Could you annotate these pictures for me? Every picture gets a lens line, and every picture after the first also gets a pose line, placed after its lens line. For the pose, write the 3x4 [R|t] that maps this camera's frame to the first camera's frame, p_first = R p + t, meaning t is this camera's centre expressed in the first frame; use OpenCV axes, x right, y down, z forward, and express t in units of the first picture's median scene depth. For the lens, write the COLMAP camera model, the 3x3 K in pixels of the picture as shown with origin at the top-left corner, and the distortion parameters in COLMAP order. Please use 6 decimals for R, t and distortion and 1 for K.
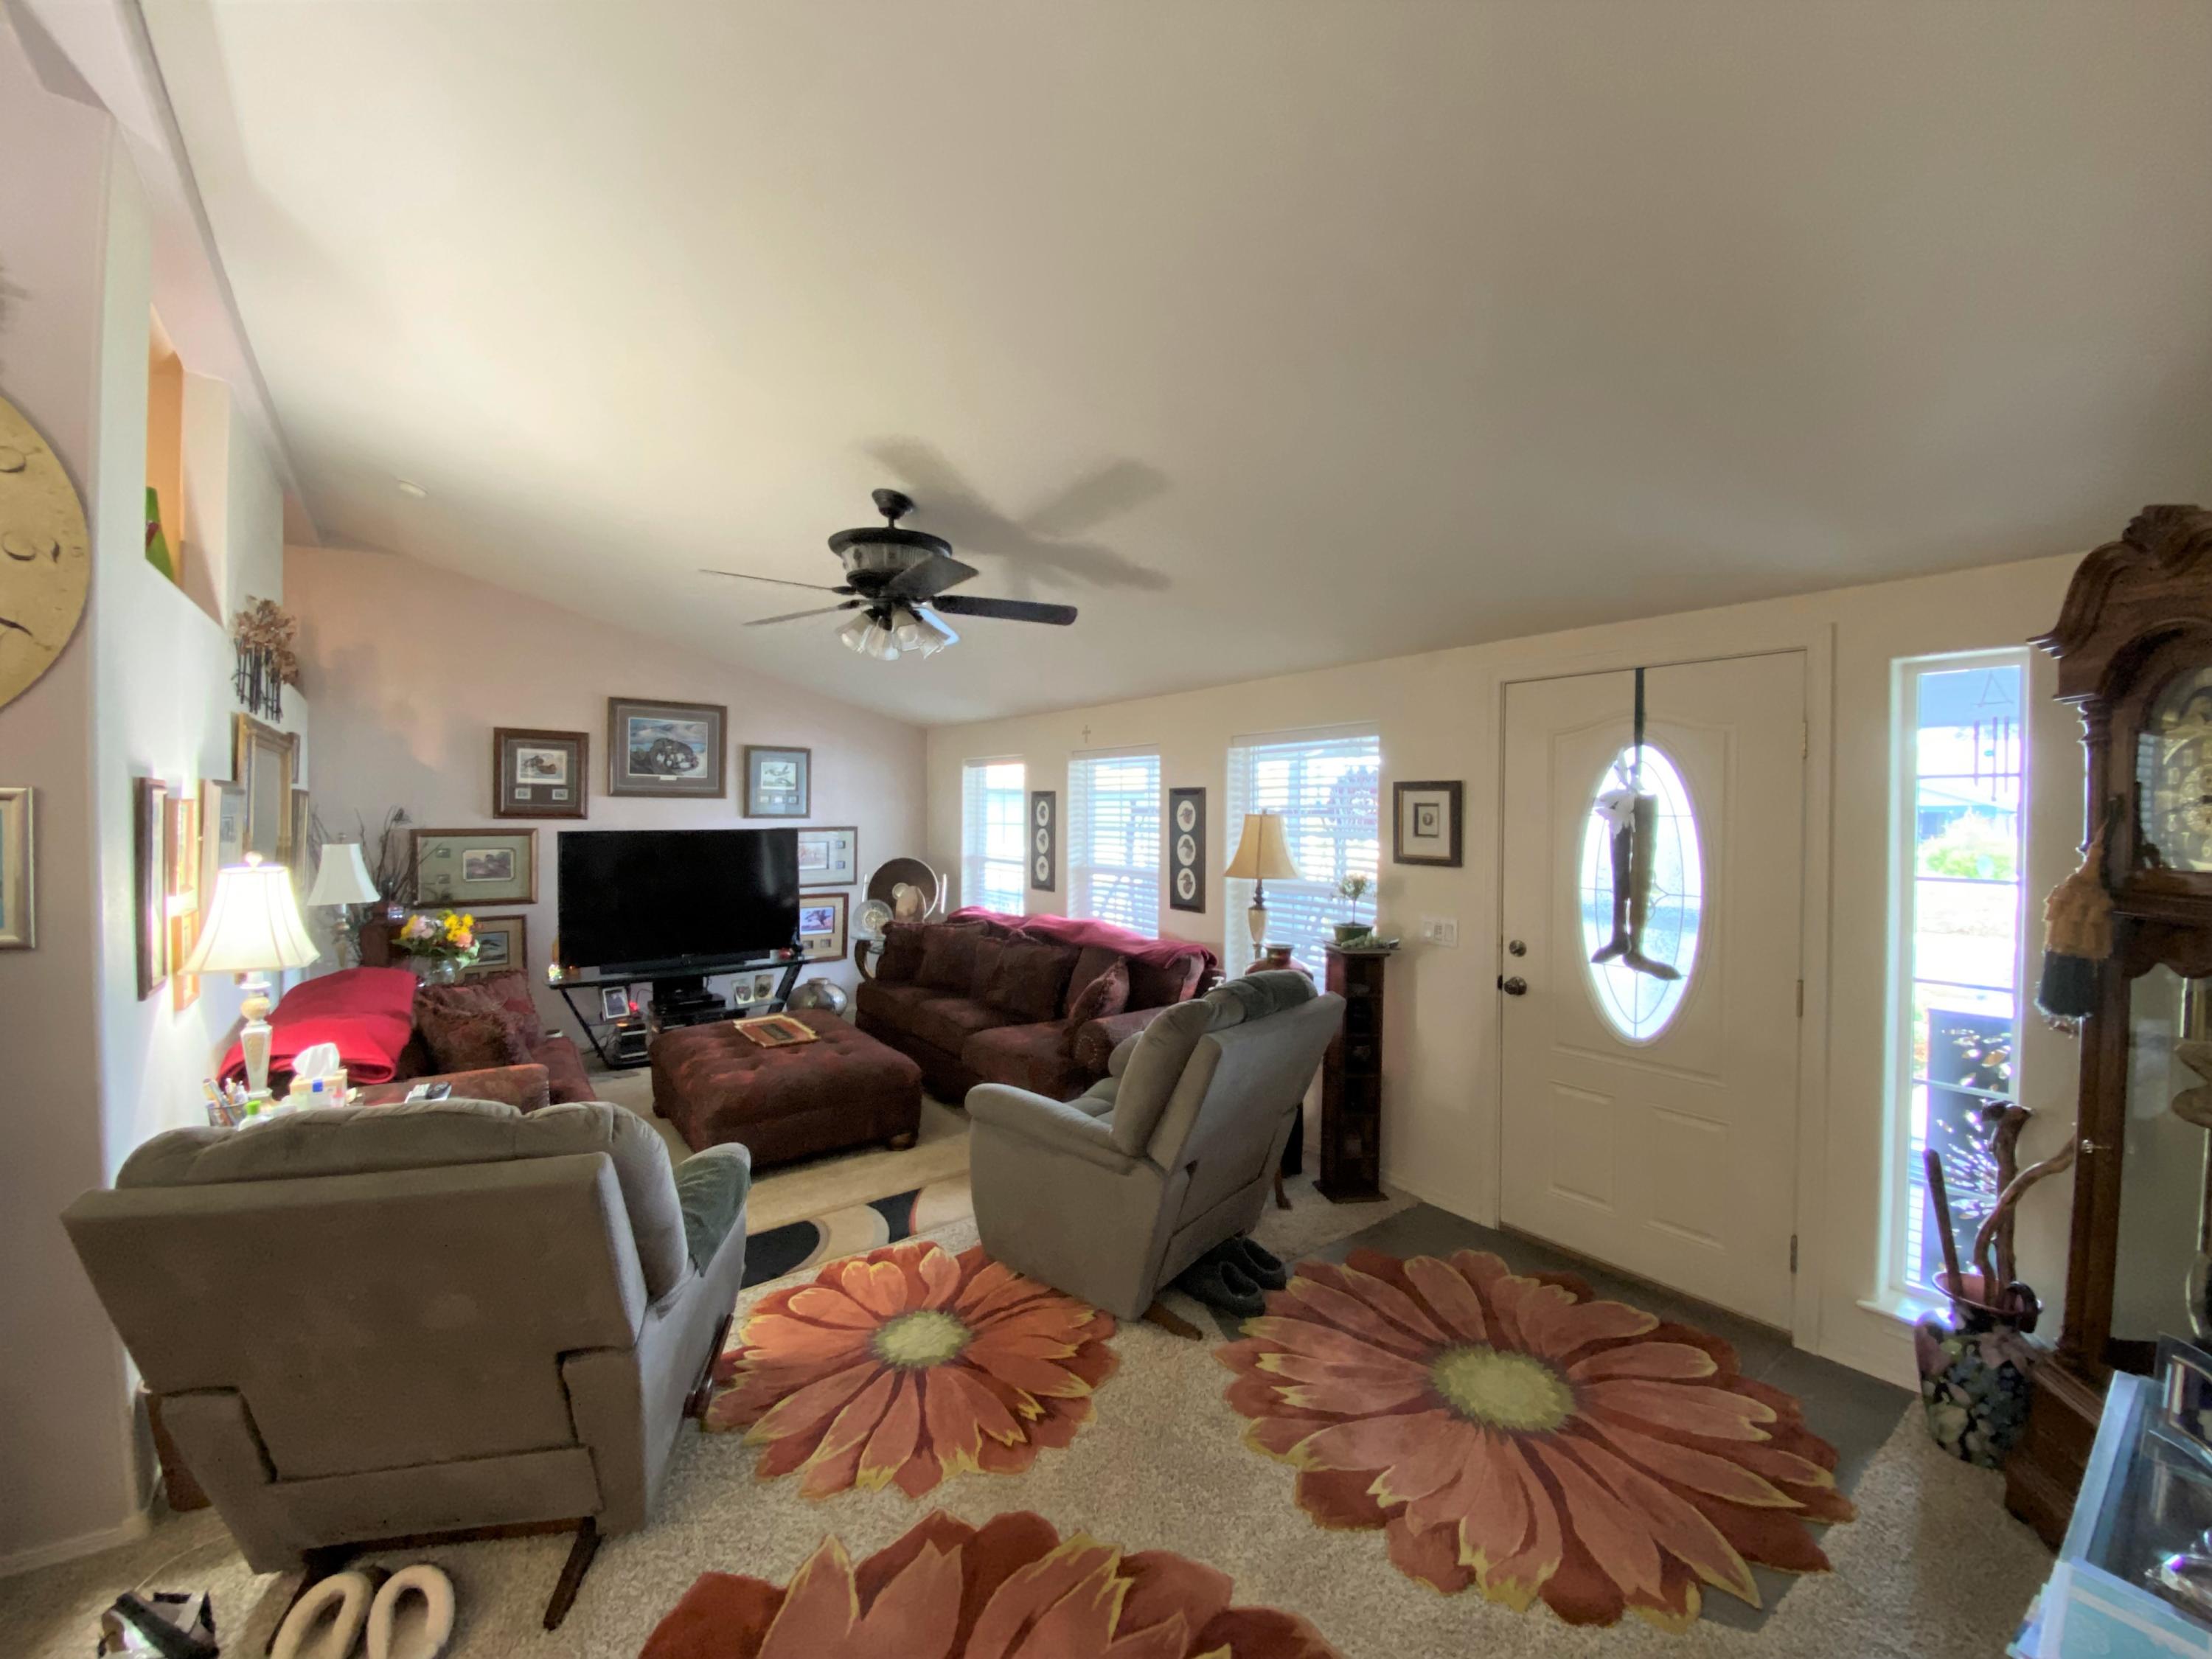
lens RADIAL K [[899.2, 0, 1096.2], [0, 899.2, 828.3], [0, 0, 1]] dist [0.022121, -0.023225]
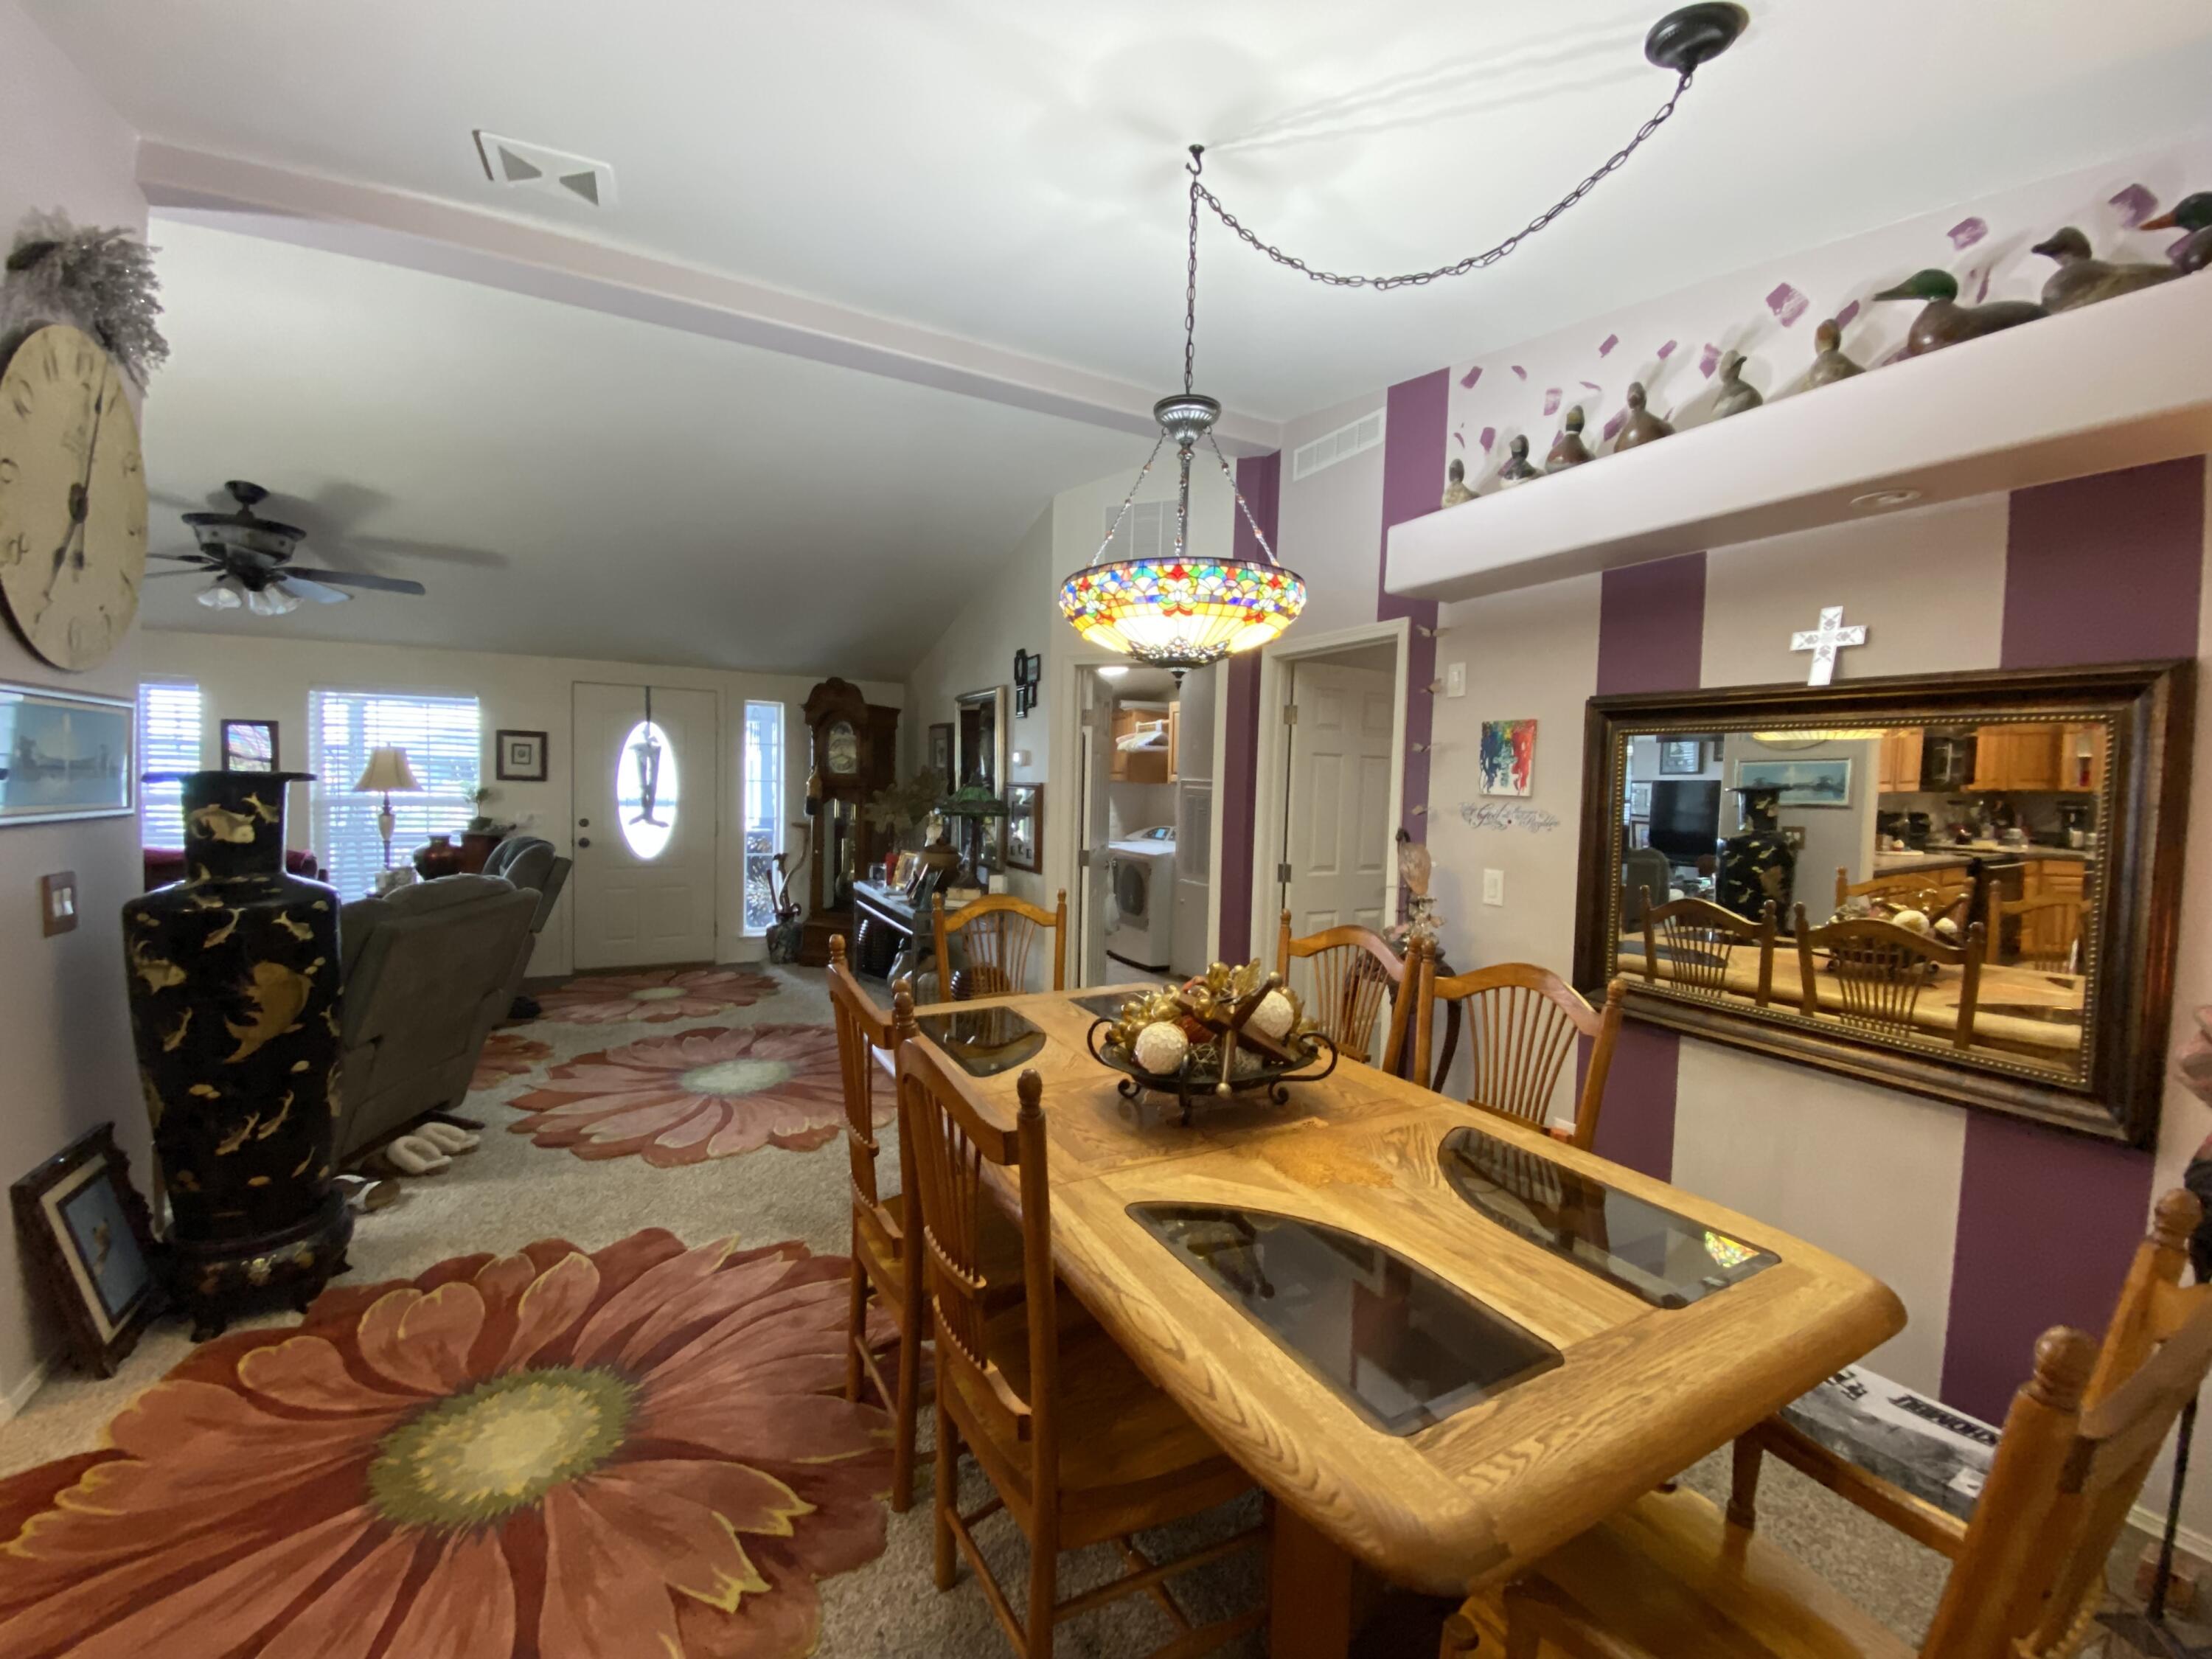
lens RADIAL K [[899.2, 0, 1096.2], [0, 899.2, 828.3], [0, 0, 1]] dist [0.022121, -0.023225]
pose [[0.168270, -0.052591, 0.984337, -1.348430], [-0.008179, 0.998467, 0.054744, 0.034364], [-0.985707, -0.017262, 0.167582, -0.425748]]
